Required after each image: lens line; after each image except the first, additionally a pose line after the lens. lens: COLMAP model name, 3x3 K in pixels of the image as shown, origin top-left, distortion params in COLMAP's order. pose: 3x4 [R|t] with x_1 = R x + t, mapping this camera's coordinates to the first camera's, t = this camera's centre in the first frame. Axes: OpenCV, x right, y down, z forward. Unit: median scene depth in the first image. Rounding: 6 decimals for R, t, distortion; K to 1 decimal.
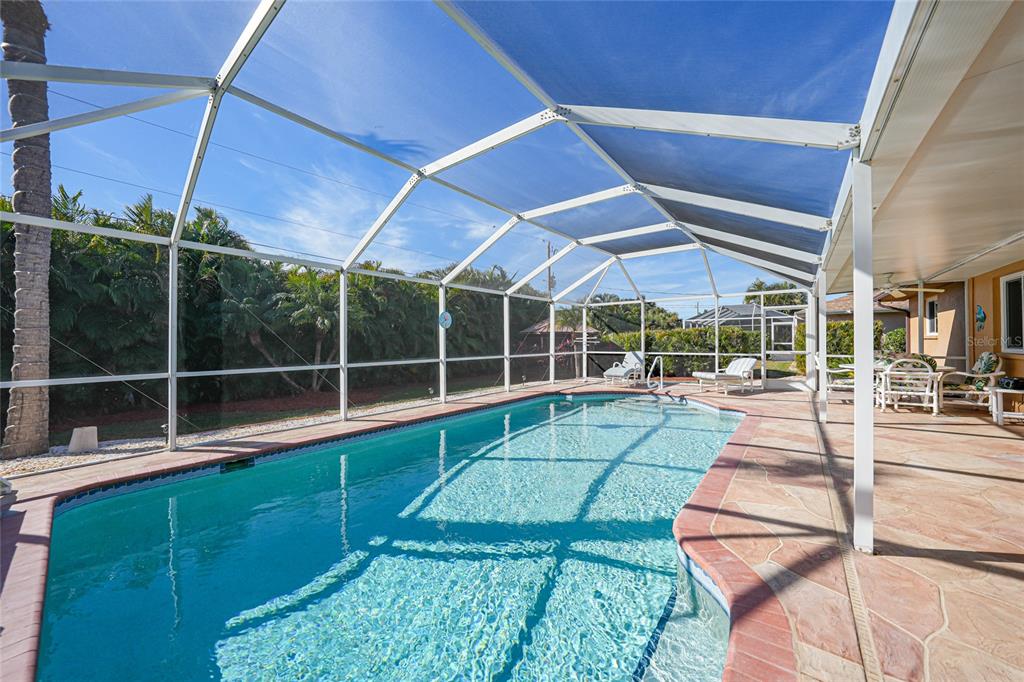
lens RADIAL K [[359.0, 0, 510.9], [0, 359.0, 339.2], [0, 0, 1]] dist [-0.026115, 0.004134]
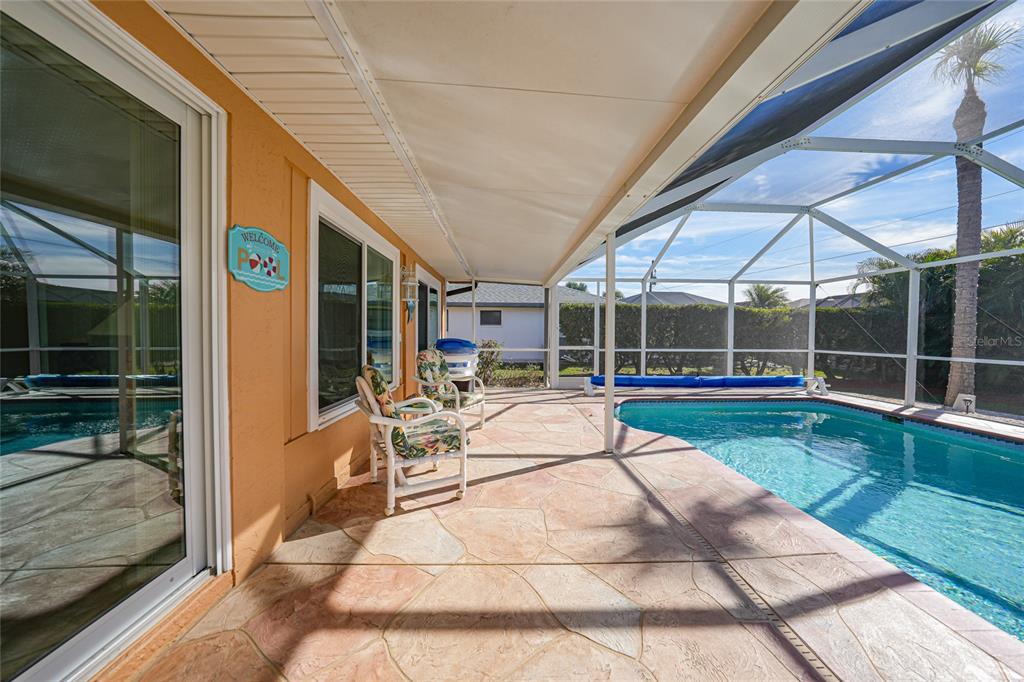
lens RADIAL K [[355.2, 0, 512.0], [0, 355.2, 340.1], [0, 0, 1]] dist [-0.030110, 0.006669]
pose [[-0.764714, 0.016143, -0.644168, 0.639825], [0.001457, 0.999727, 0.023323, -0.003295], [0.644368, 0.016897, -0.764529, 0.515774]]
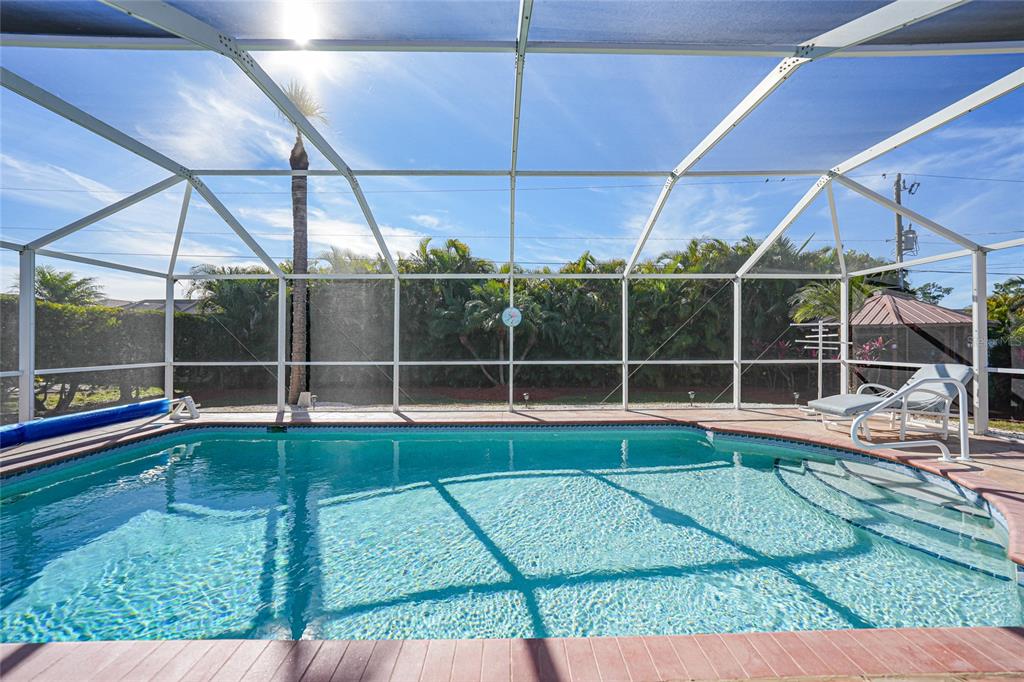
lens RADIAL K [[366.6, 0, 510.6], [0, 366.6, 339.6], [0, 0, 1]] dist [-0.022811, 0.007958]
pose [[0.639506, -0.001670, -0.768784, 0.436854], [0.004632, 0.999988, 0.001681, -0.000377], [0.768772, -0.004636, 0.639506, 0.370394]]
